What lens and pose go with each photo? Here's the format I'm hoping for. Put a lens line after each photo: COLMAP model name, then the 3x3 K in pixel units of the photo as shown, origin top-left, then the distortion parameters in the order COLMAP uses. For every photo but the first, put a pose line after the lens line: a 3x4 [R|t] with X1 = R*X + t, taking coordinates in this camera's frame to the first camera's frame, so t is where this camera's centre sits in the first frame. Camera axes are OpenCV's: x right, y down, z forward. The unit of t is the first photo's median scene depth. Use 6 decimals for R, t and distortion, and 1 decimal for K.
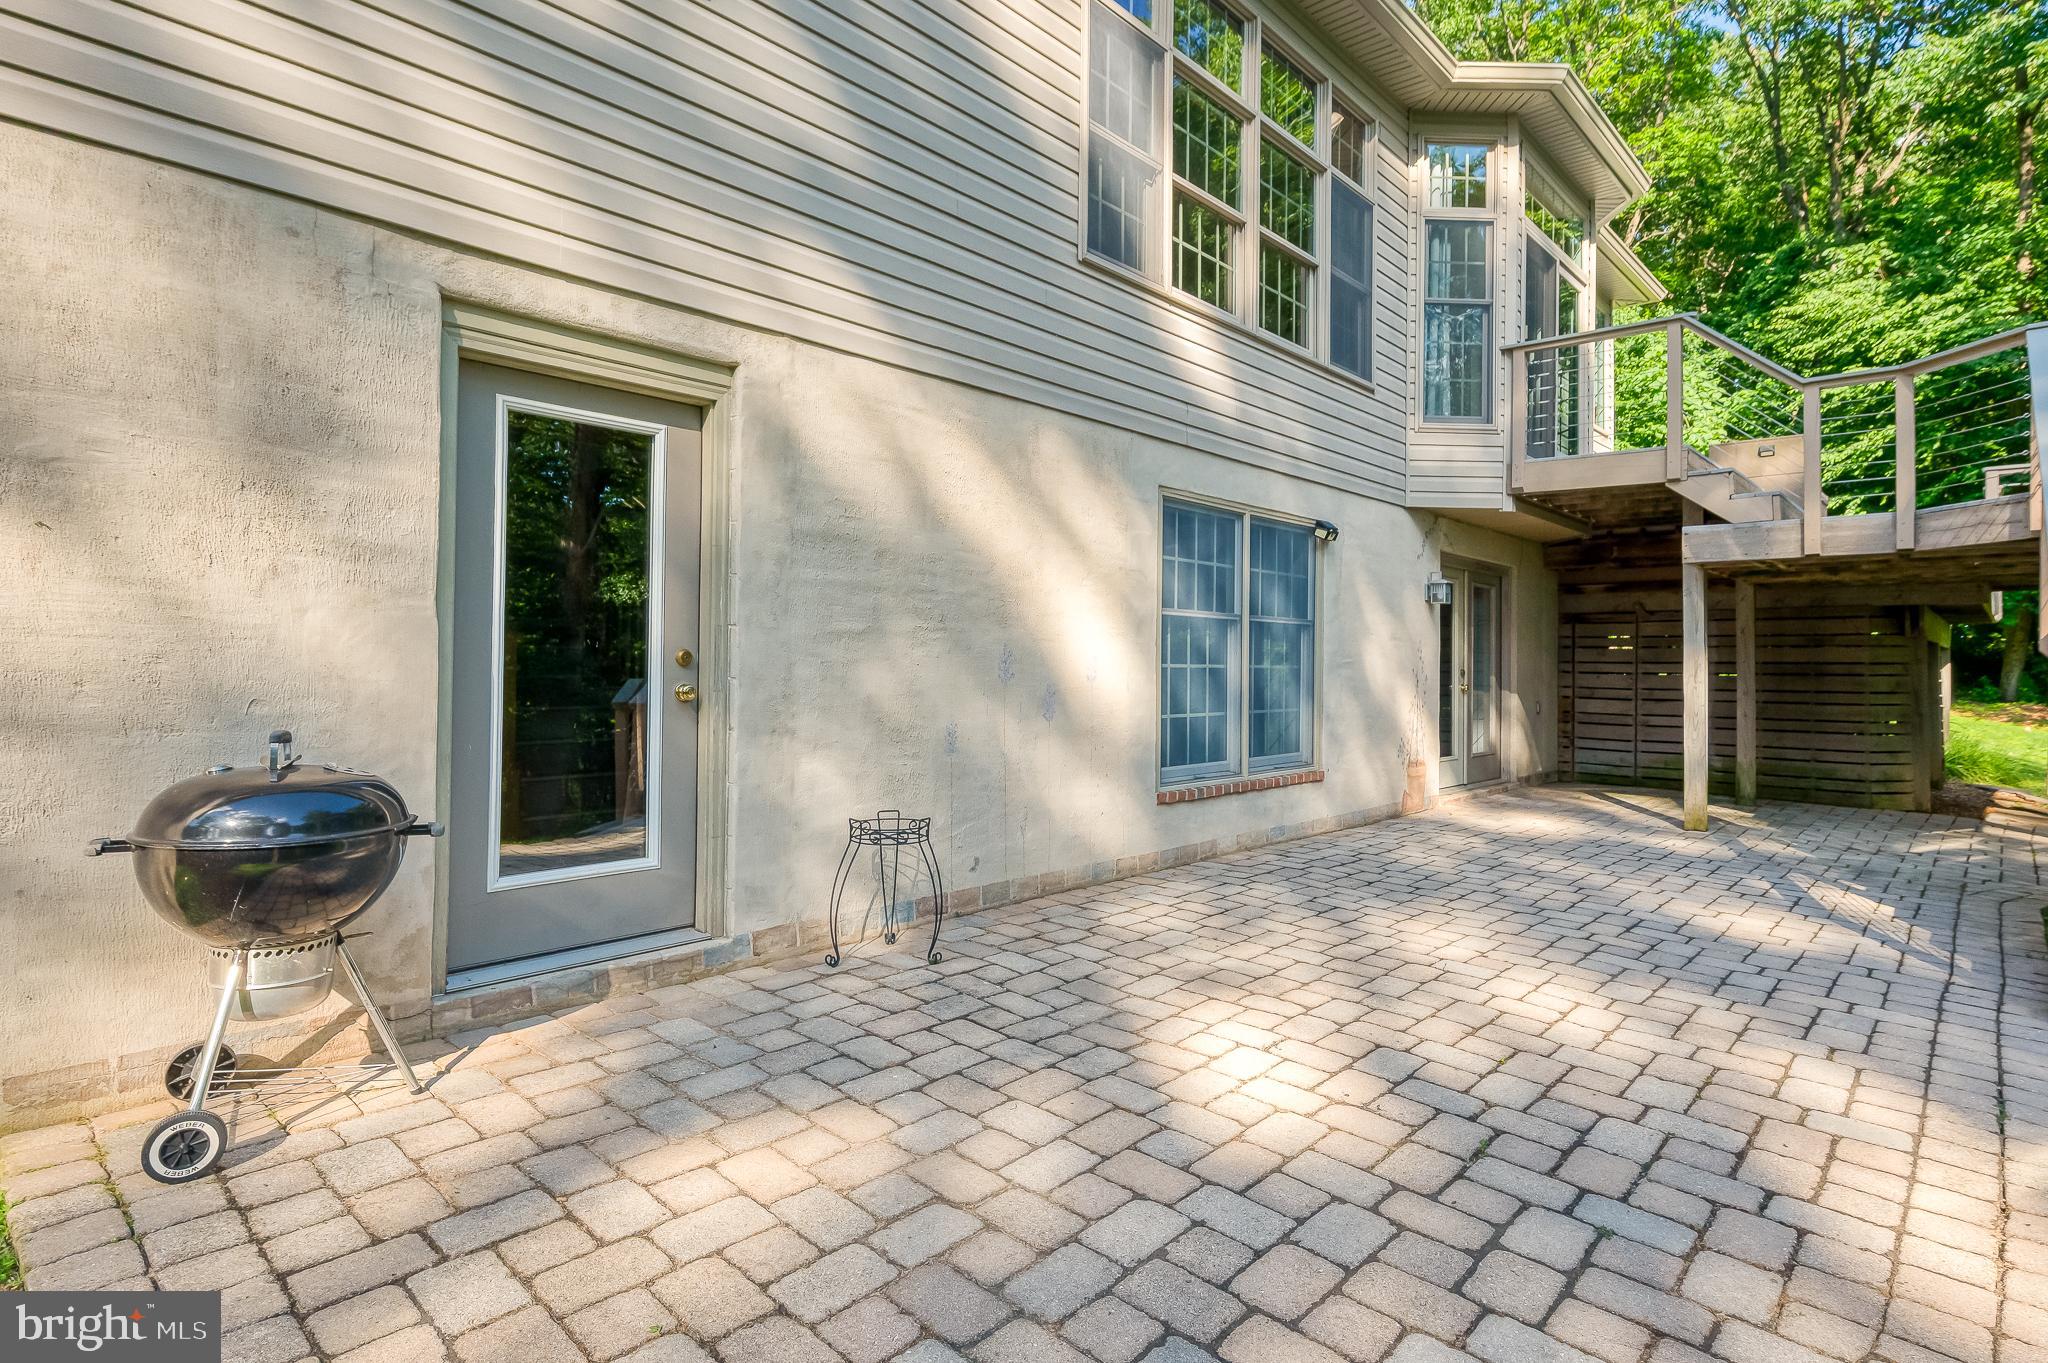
lens RADIAL K [[1018.7, 0, 1088.5], [0, 1018.7, 650.3], [0, 0, 1]] dist [-0.000122, -0.001487]
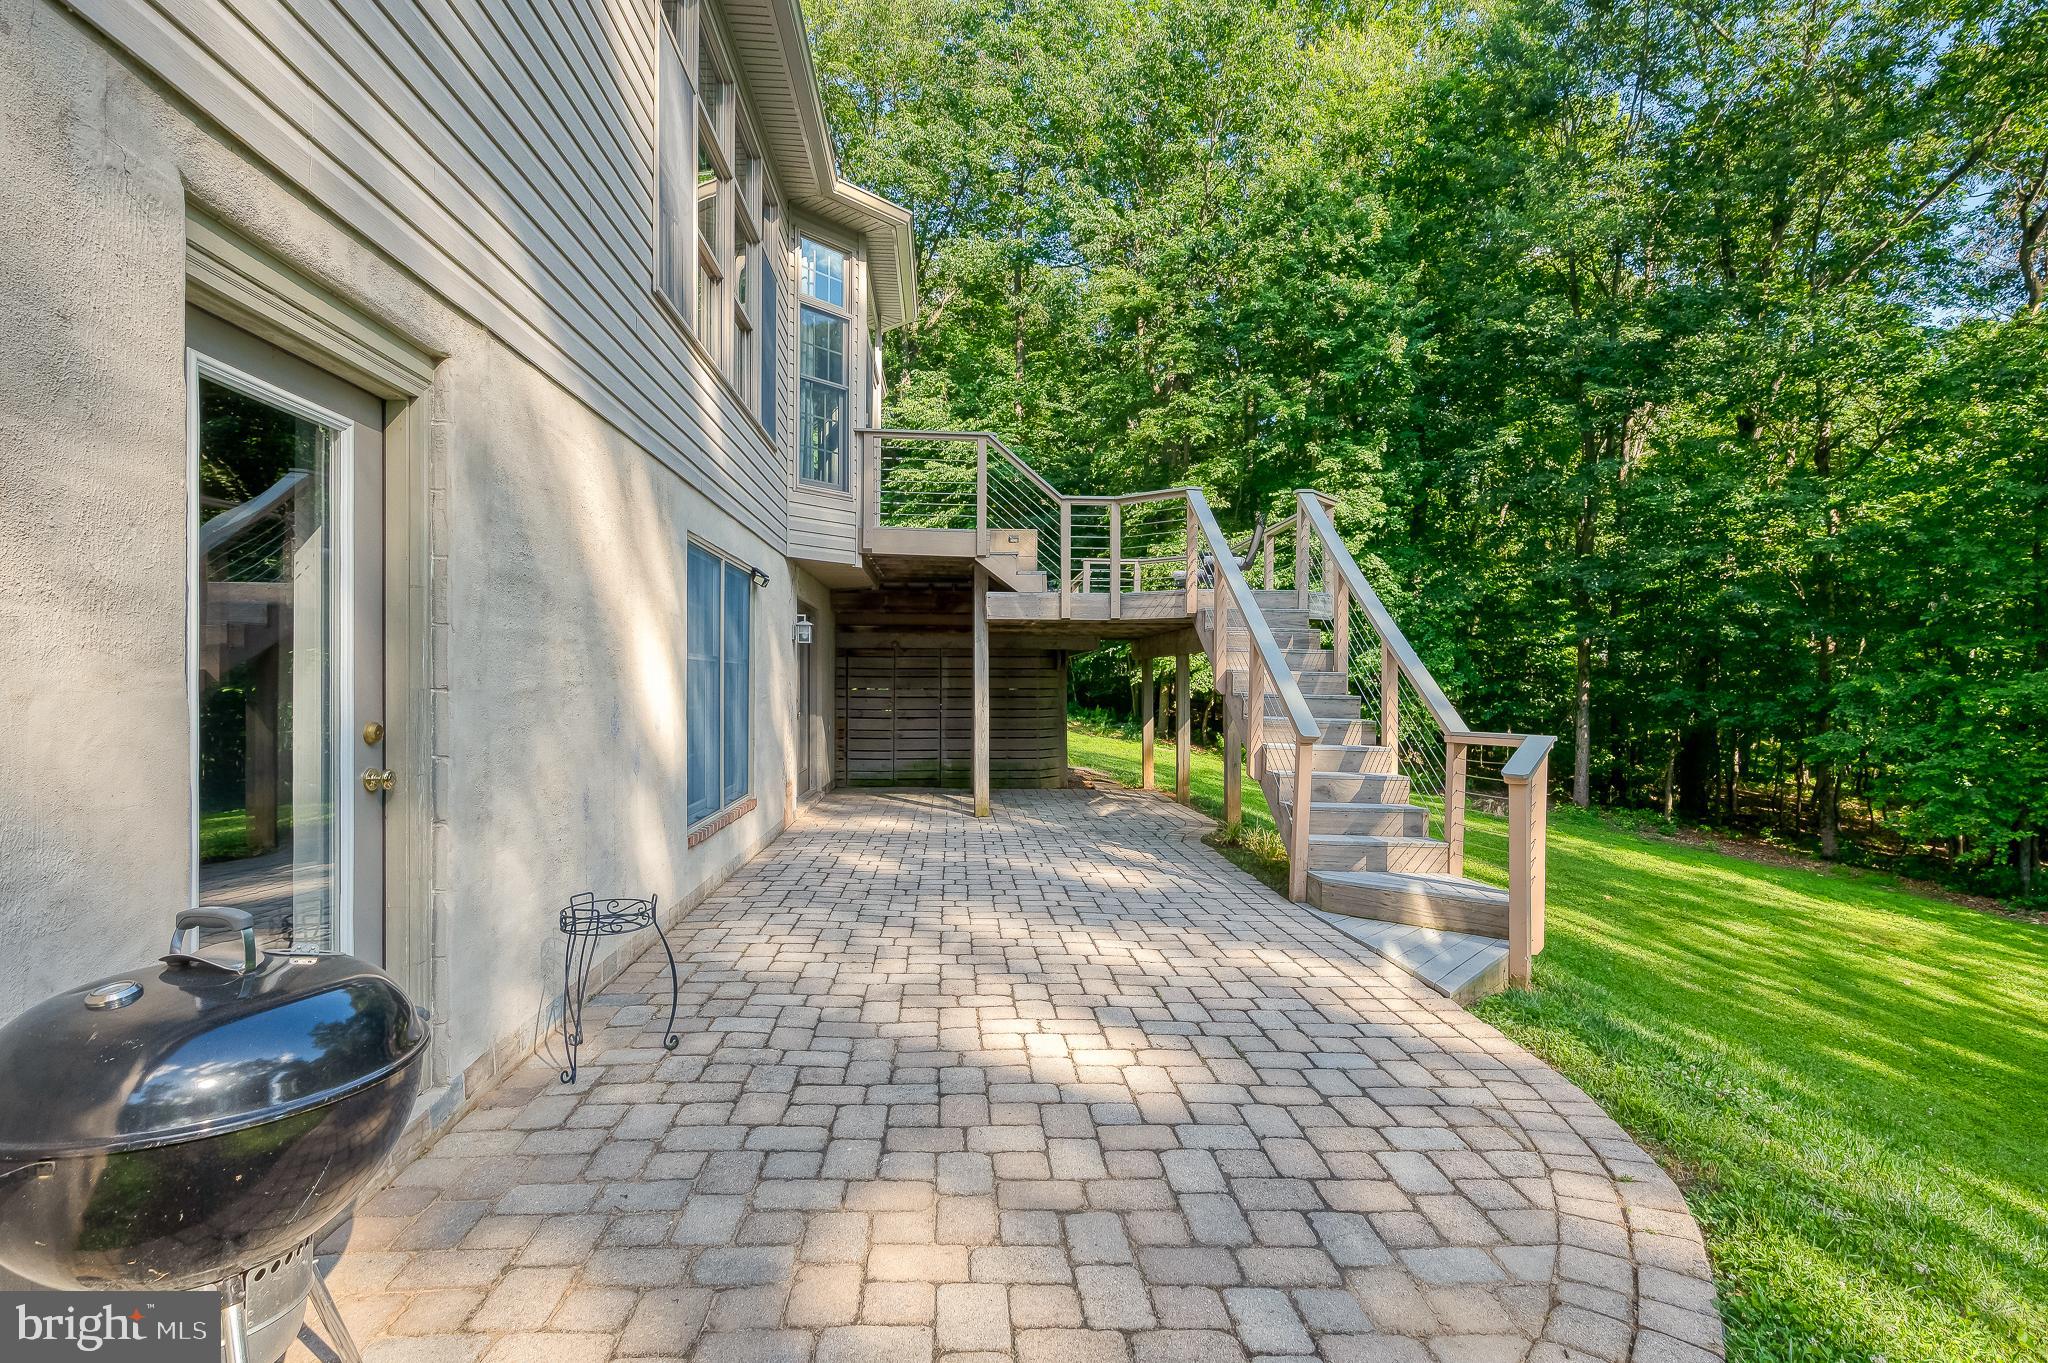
lens RADIAL K [[953.3, 0, 1009.2], [0, 953.3, 683.5], [0, 0, 1]] dist [-0.002553, -0.001483]
pose [[0.710850, -0.007980, 0.703298, -0.564845], [-0.005744, 0.999836, 0.017150, -0.044883], [-0.703320, -0.016231, 0.710688, 0.175380]]
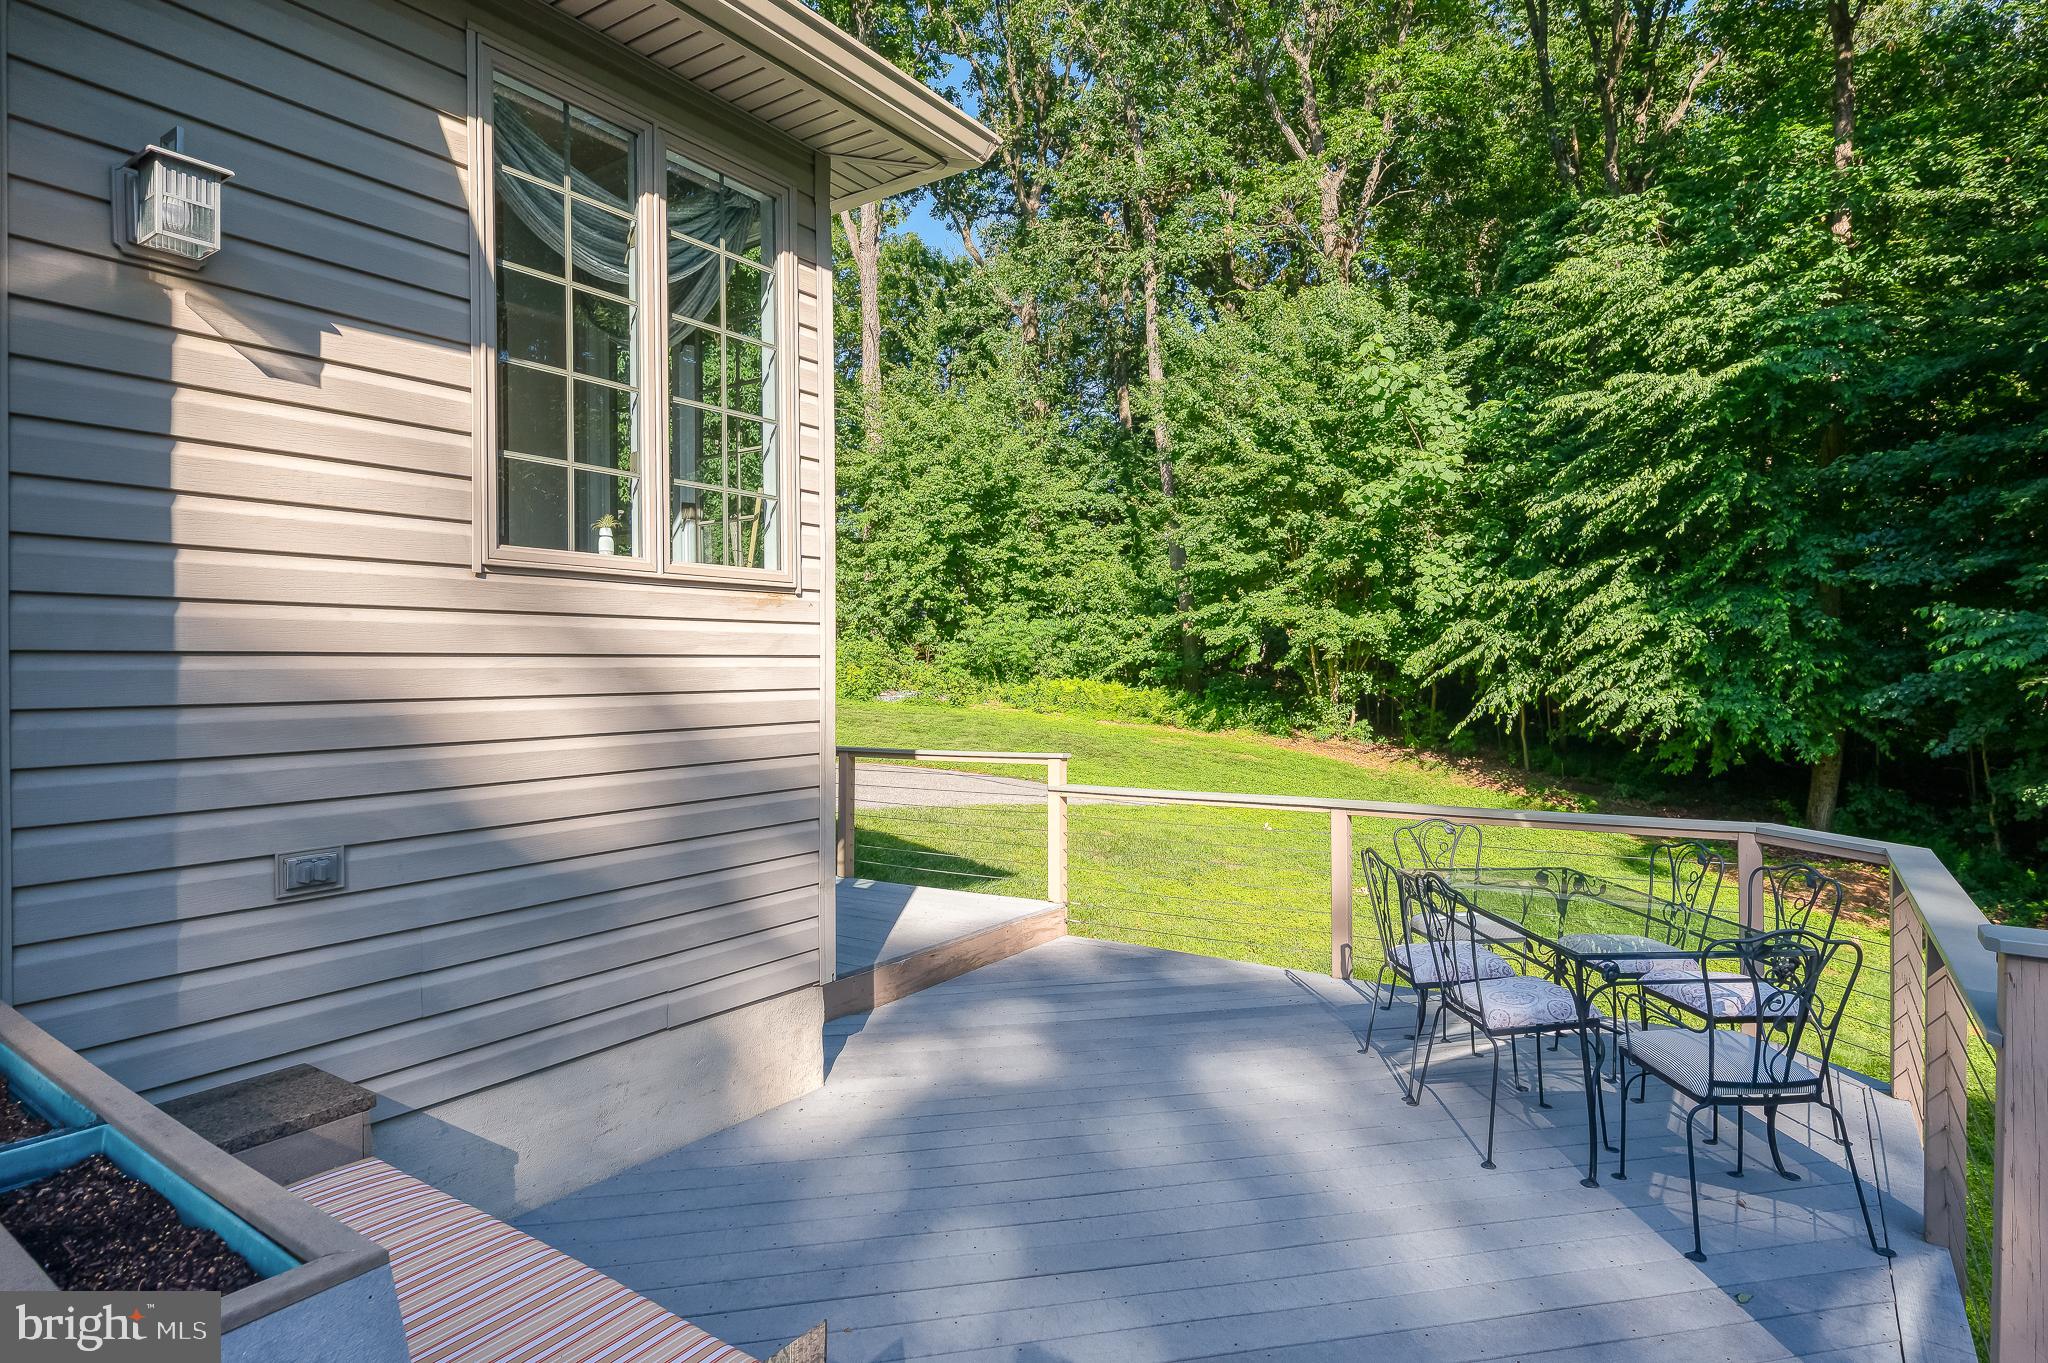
lens RADIAL K [[1113.1, 0, 1024.3], [0, 1113.1, 682.5], [0, 0, 1]] dist [0.004159, 0.000534]
pose [[0.991424, -0.018082, 0.129425, 2.050073], [0.016063, 0.999733, 0.016624, -0.715911], [-0.129691, -0.014402, 0.991450, 2.488917]]
